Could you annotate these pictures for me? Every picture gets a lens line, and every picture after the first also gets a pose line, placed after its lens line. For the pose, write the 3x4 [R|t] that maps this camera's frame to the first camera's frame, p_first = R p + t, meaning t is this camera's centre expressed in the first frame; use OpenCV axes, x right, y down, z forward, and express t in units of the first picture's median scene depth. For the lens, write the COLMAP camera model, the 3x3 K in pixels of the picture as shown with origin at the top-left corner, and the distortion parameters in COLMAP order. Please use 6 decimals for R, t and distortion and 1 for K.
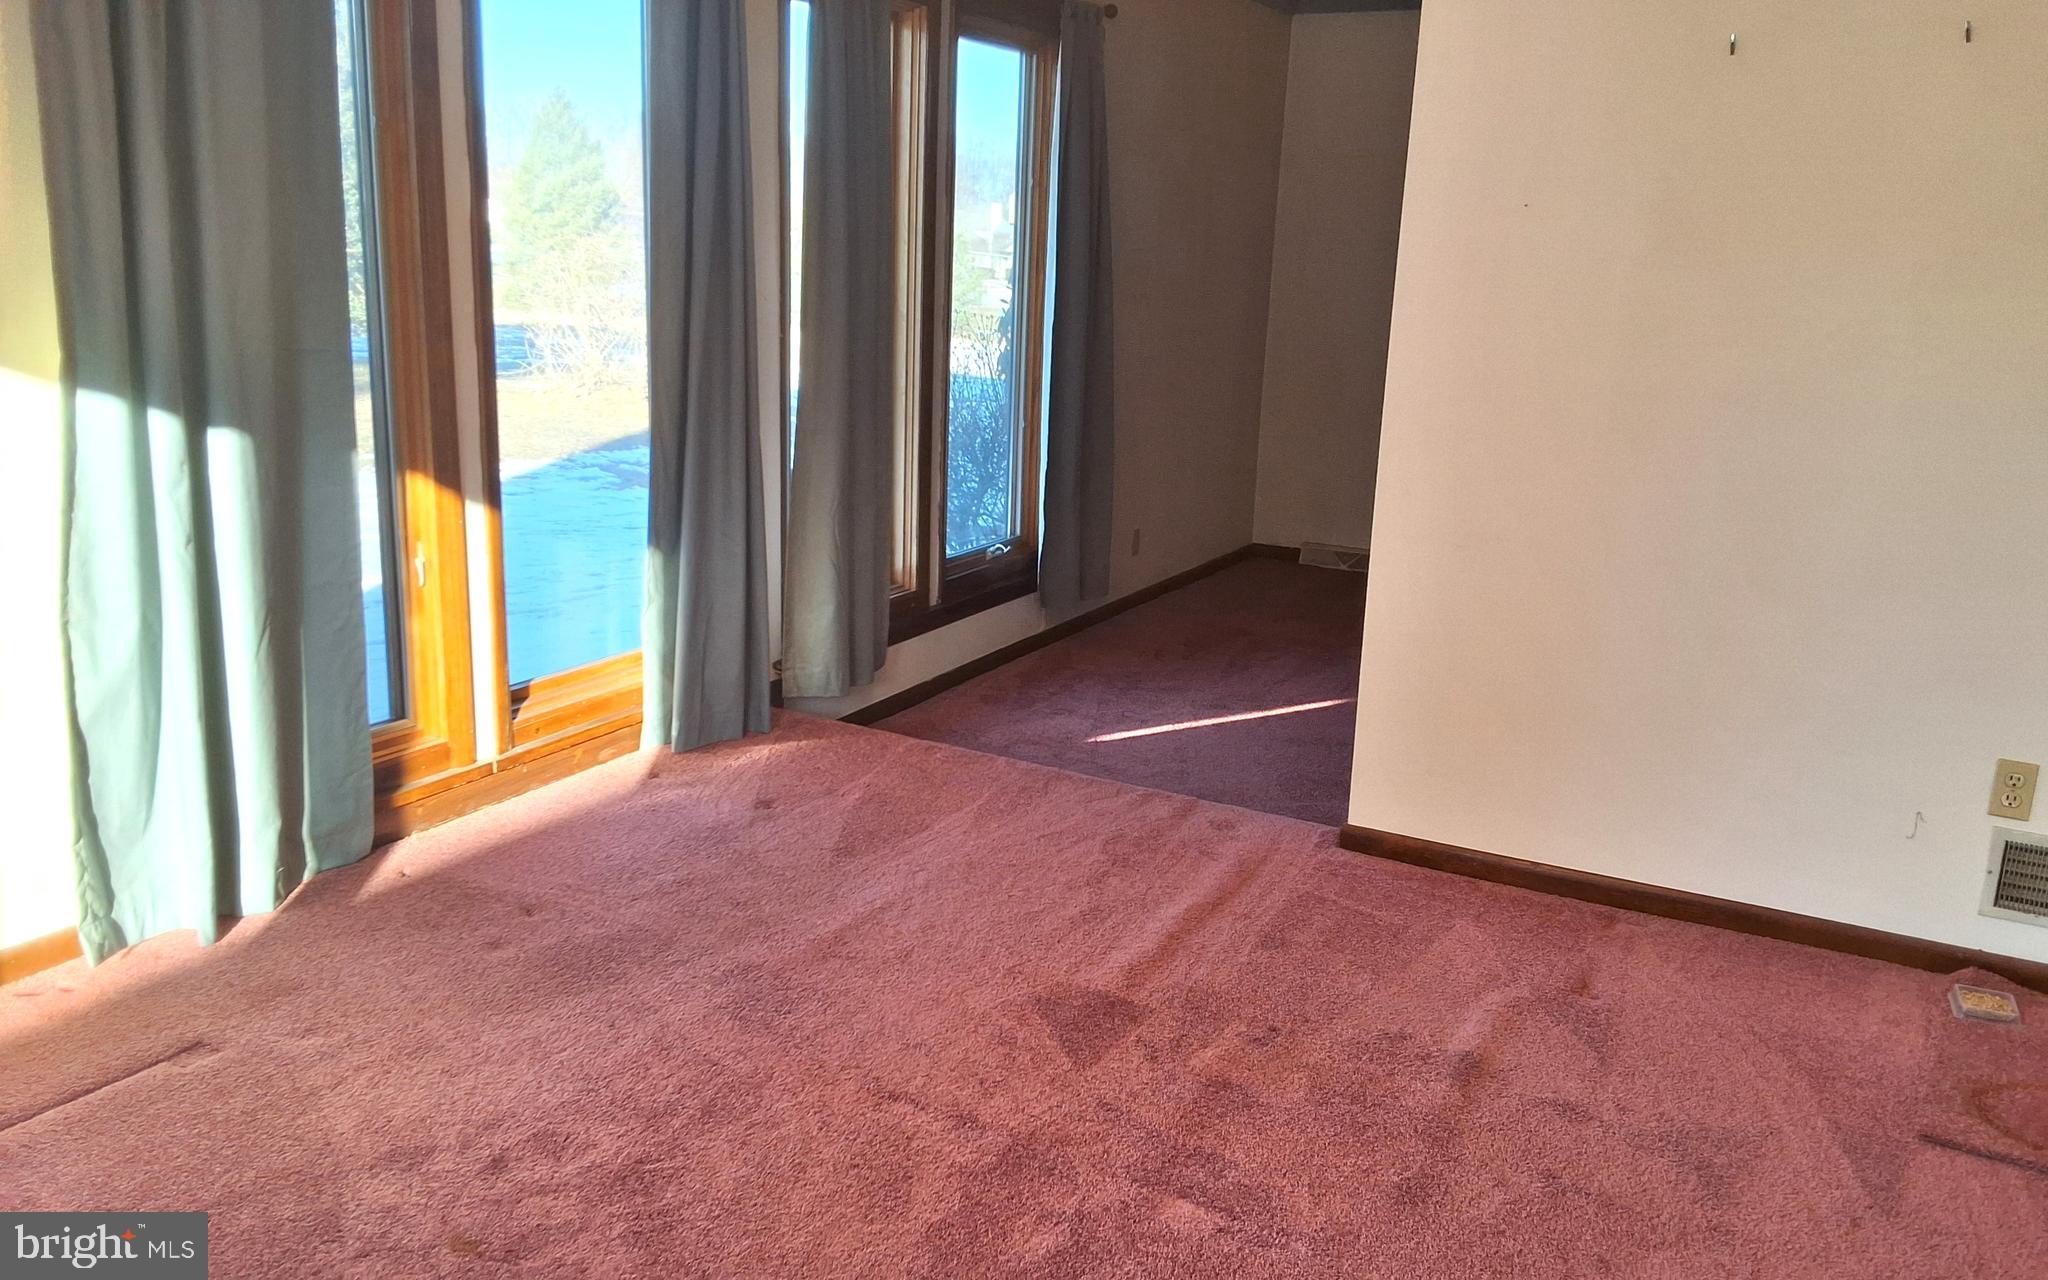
lens RADIAL K [[1630.4, 0, 1024.0], [0, 1630.4, 640.0], [0, 0, 1]] dist [0.115502, -0.171243]
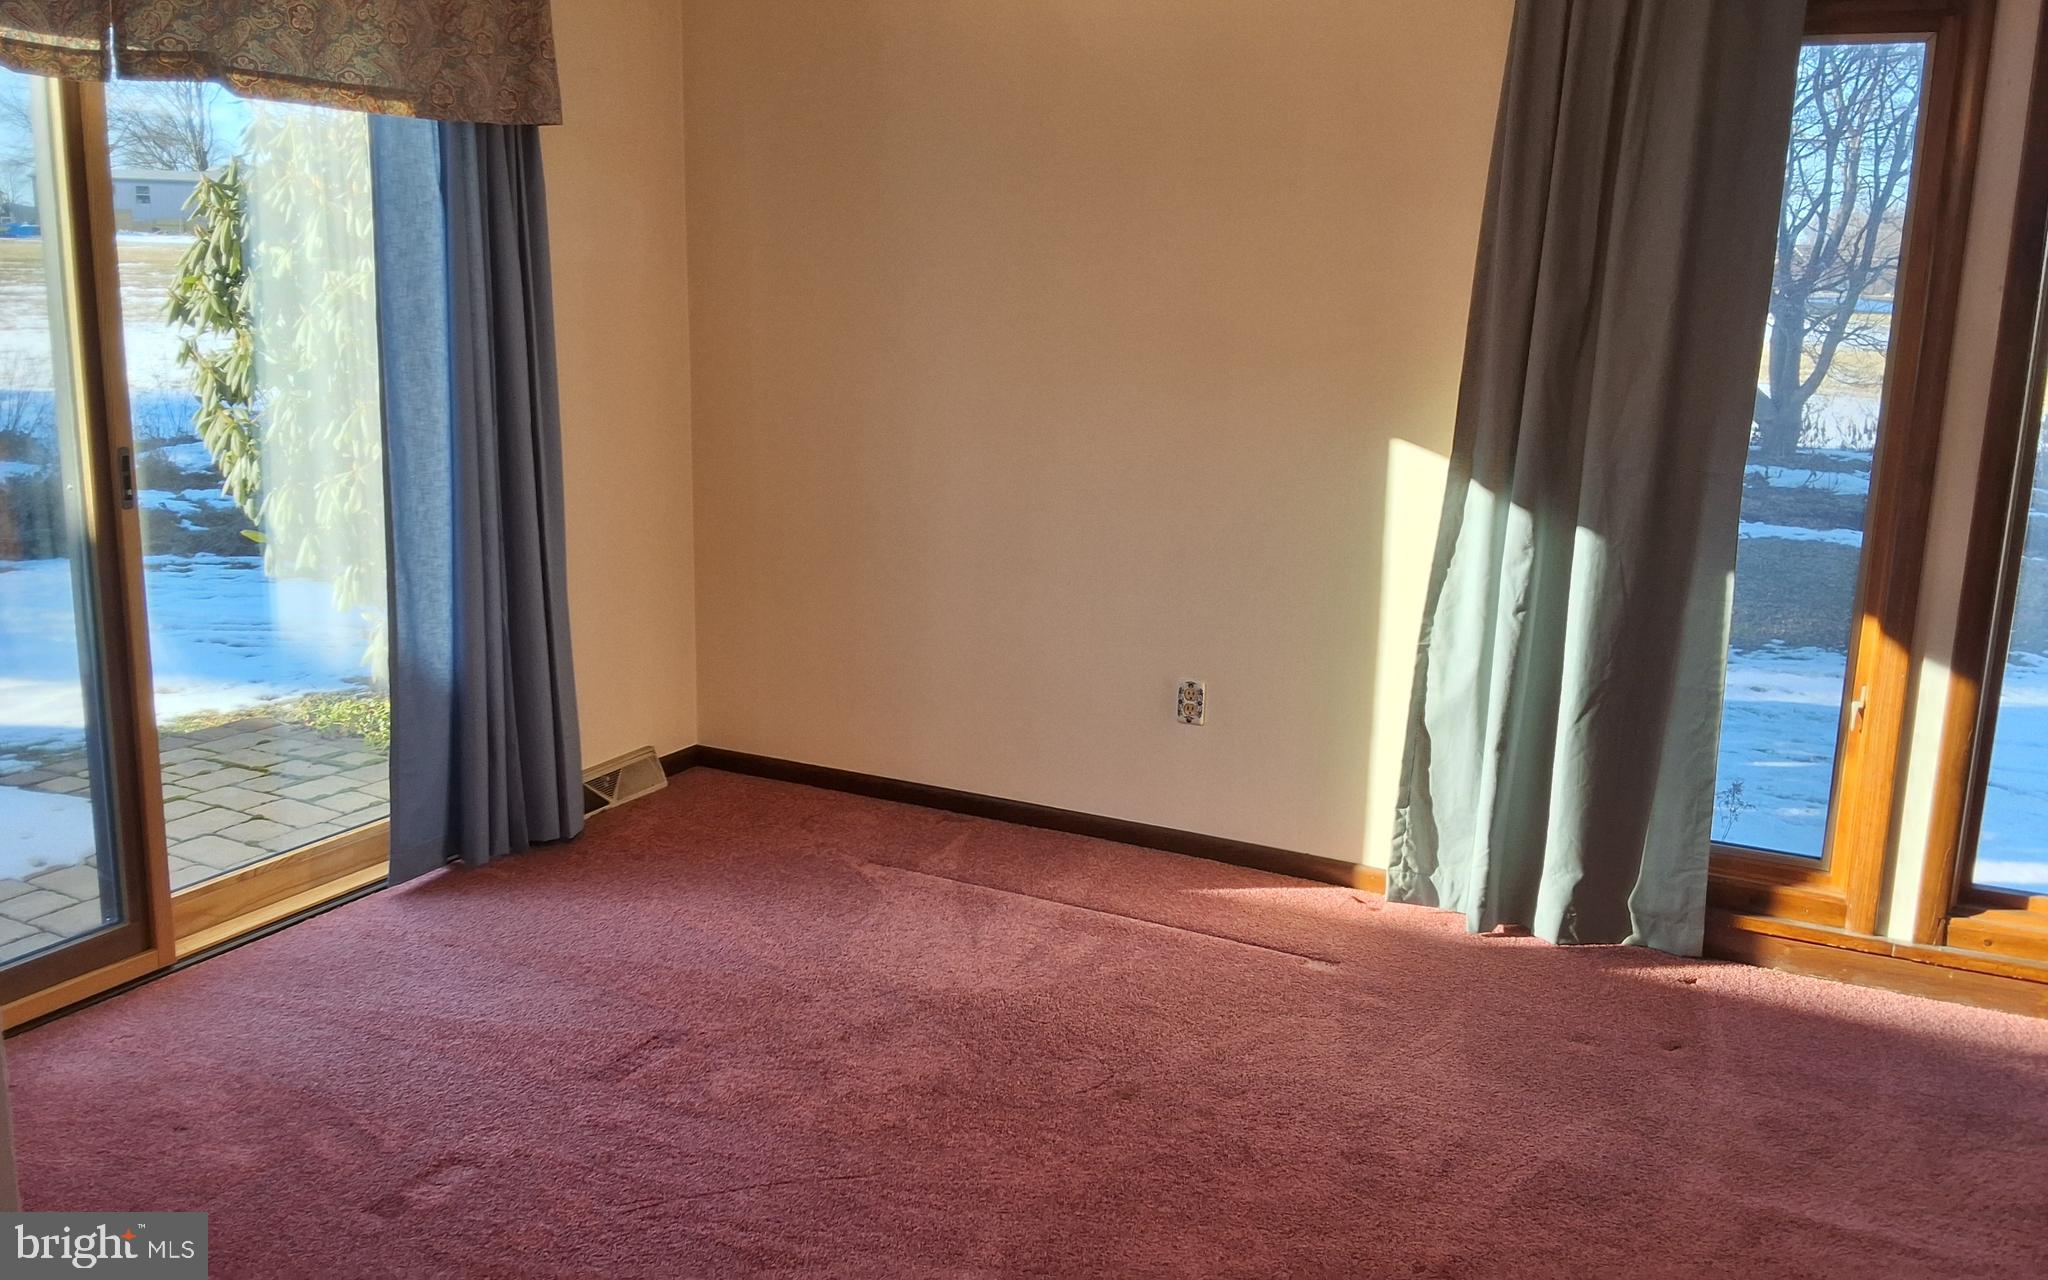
lens RADIAL K [[1630.4, 0, 1024.0], [0, 1630.4, 640.0], [0, 0, 1]] dist [0.115502, -0.171243]
pose [[0.067501, 0.181959, -0.980986, 0.566365], [-0.270703, 0.949687, 0.157527, -0.110050], [0.960293, 0.254923, 0.113362, 0.421472]]
